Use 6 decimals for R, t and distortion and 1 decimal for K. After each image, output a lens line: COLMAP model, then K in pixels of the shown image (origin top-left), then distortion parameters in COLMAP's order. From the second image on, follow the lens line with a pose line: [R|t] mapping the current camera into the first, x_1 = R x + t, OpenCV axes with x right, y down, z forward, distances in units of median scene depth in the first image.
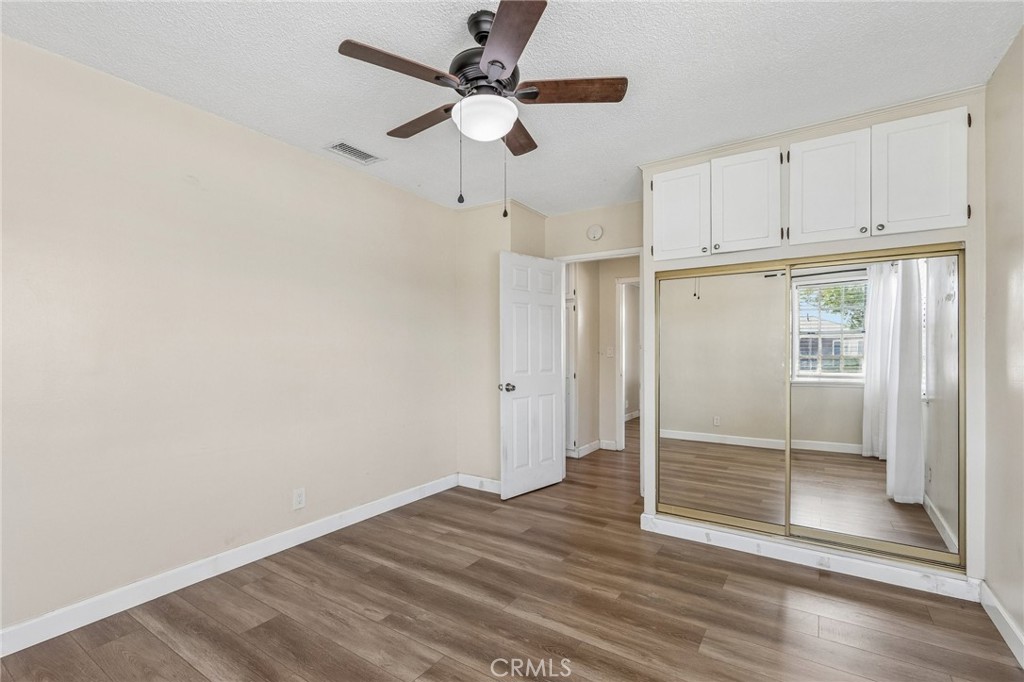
lens RADIAL K [[473.0, 0, 521.5], [0, 473.0, 334.6], [0, 0, 1]] dist [-0.001879, -0.000021]
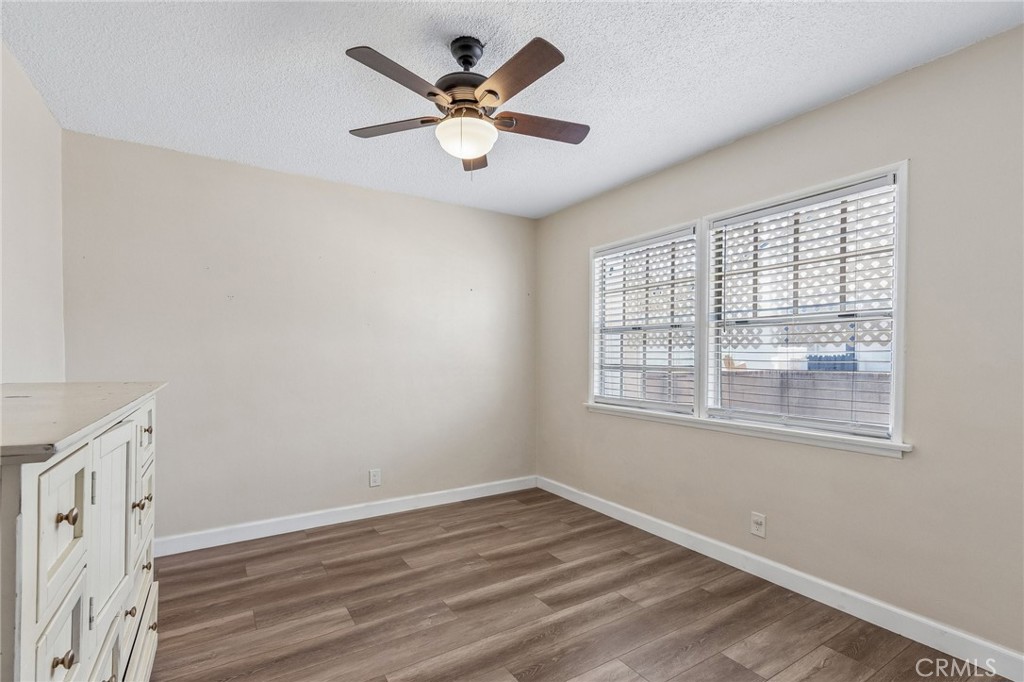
lens RADIAL K [[473.0, 0, 519.4], [0, 473.0, 351.2], [0, 0, 1]] dist [-0.001879, -0.000021]
pose [[-0.393228, 0.003643, -0.919434, 1.136584], [0.003970, 0.999990, 0.002264, 0.000164], [0.919432, -0.002760, -0.393238, 1.626049]]
